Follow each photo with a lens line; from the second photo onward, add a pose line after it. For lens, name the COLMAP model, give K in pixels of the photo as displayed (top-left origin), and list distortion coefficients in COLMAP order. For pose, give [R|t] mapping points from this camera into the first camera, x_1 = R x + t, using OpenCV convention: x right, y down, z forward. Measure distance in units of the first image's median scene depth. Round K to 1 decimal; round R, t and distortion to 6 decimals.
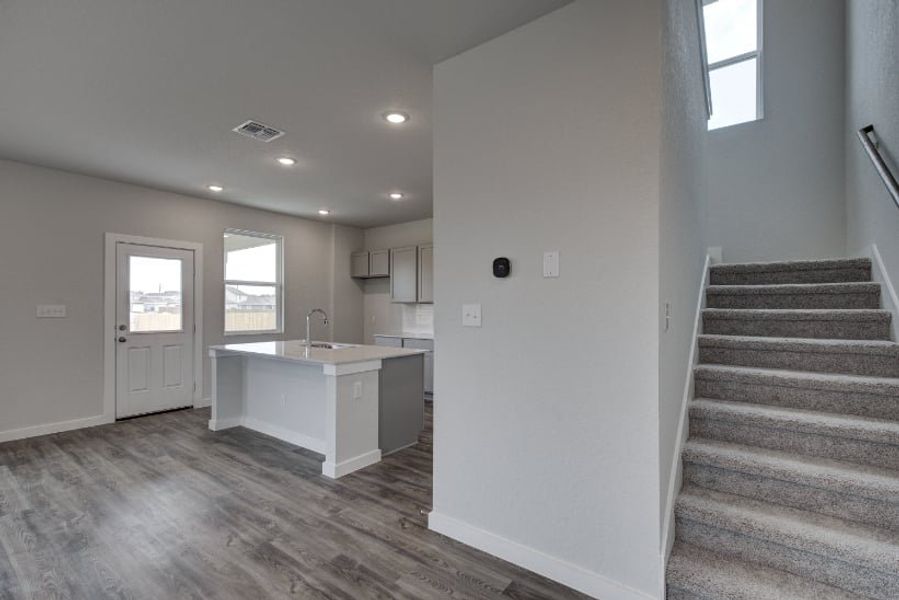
lens RADIAL K [[407.6, 0, 451.8], [0, 407.6, 308.2], [0, 0, 1]] dist [-0.000720, 0.000252]
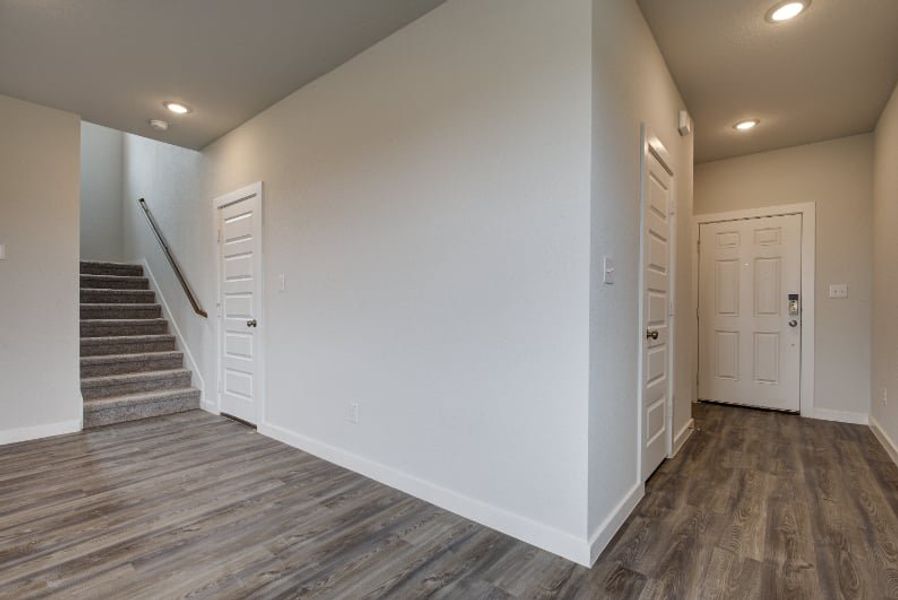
lens RADIAL K [[409.7, 0, 454.2], [0, 409.7, 304.0], [0, 0, 1]] dist [-0.001274, 0.000028]
pose [[0.036947, 0.006207, 0.999298, -0.582790], [-0.003453, 0.999976, -0.006084, 0.048010], [-0.999311, -0.003226, 0.036967, -0.381043]]
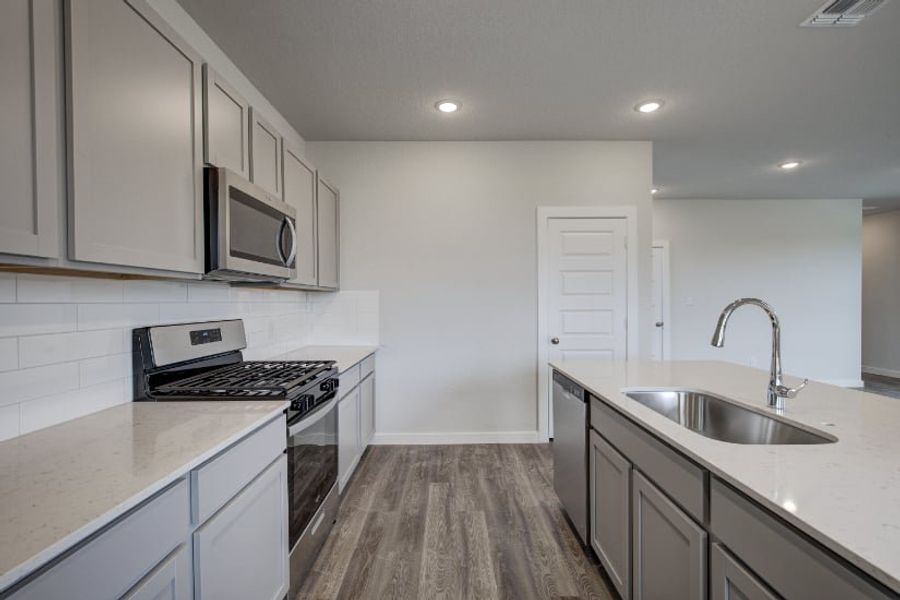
lens RADIAL K [[408.0, 0, 452.3], [0, 408.0, 308.2], [0, 0, 1]] dist [-0.000720, 0.000252]
pose [[-0.606267, -0.008949, 0.795210, -0.443768], [0.006087, 0.999855, 0.015893, 0.003166], [-0.795238, 0.014475, -0.606125, 1.390087]]
